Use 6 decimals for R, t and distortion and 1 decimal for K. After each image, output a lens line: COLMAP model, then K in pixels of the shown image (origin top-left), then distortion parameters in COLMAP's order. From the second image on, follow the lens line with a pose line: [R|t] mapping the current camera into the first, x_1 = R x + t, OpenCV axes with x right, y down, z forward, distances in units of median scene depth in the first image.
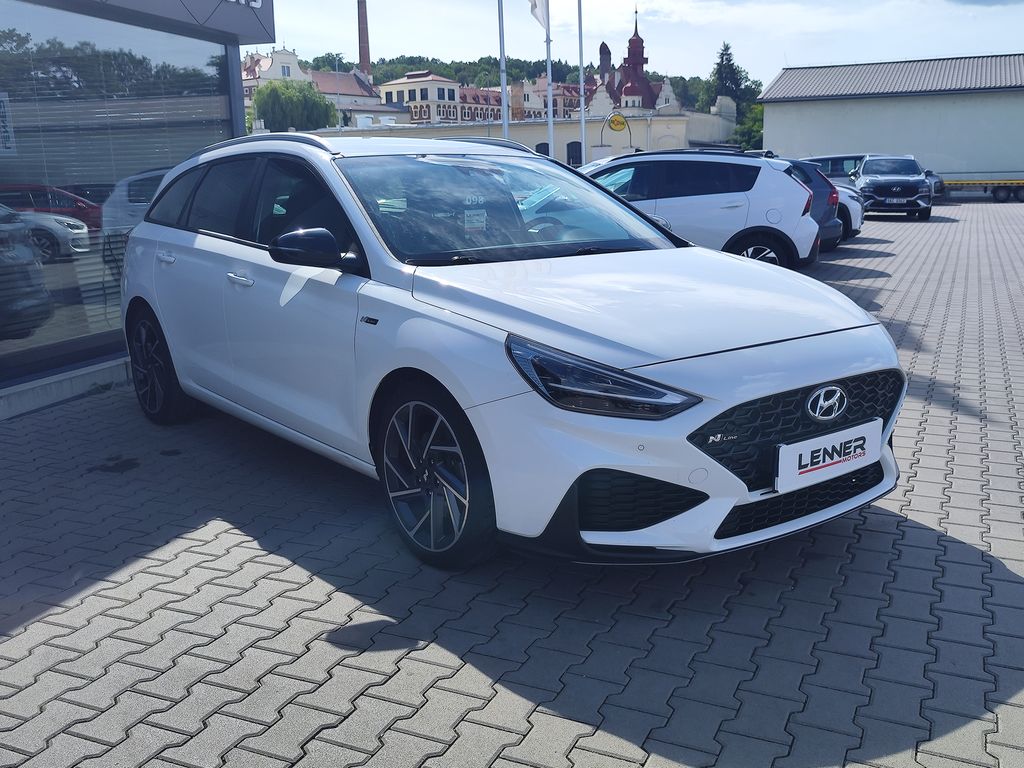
lens RADIAL K [[1038.1, 0, 512.0], [0, 1038.1, 384.0], [0, 0, 1]] dist [0.122352, -0.360932]
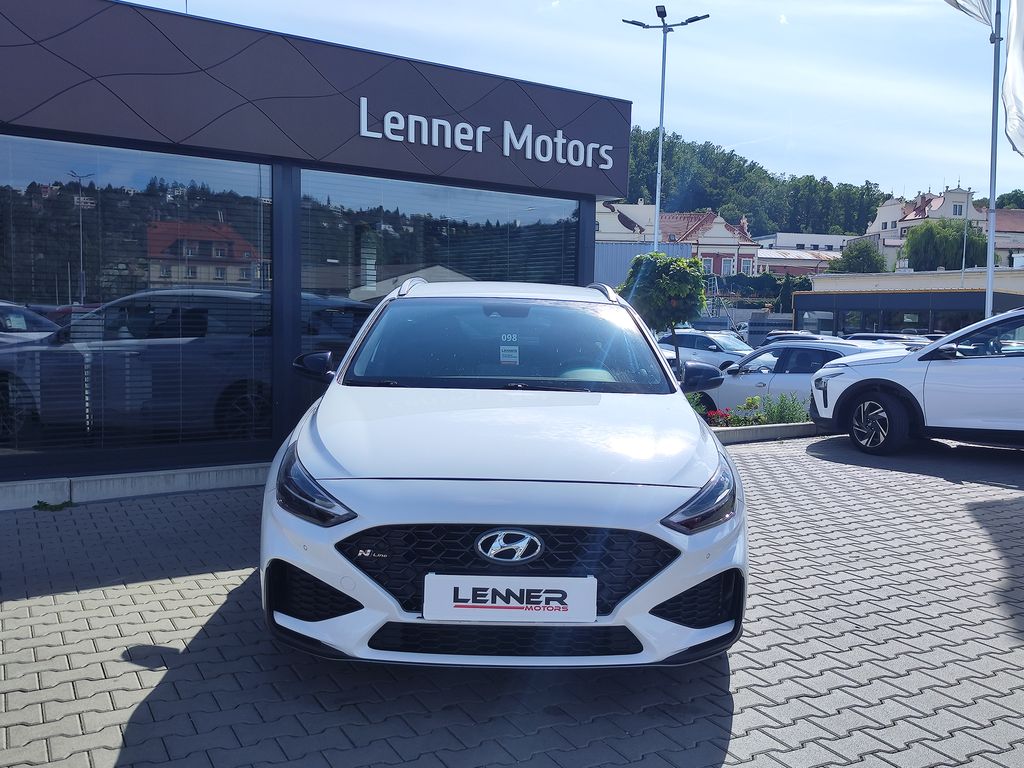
lens RADIAL K [[1038.1, 0, 512.0], [0, 1038.1, 384.0], [0, 0, 1]] dist [0.122352, -0.360932]
pose [[0.772816, 0.079522, -0.629629, 0.940637], [-0.158157, 0.984949, -0.069725, -0.067838], [0.614608, 0.153465, 0.773761, 0.194536]]
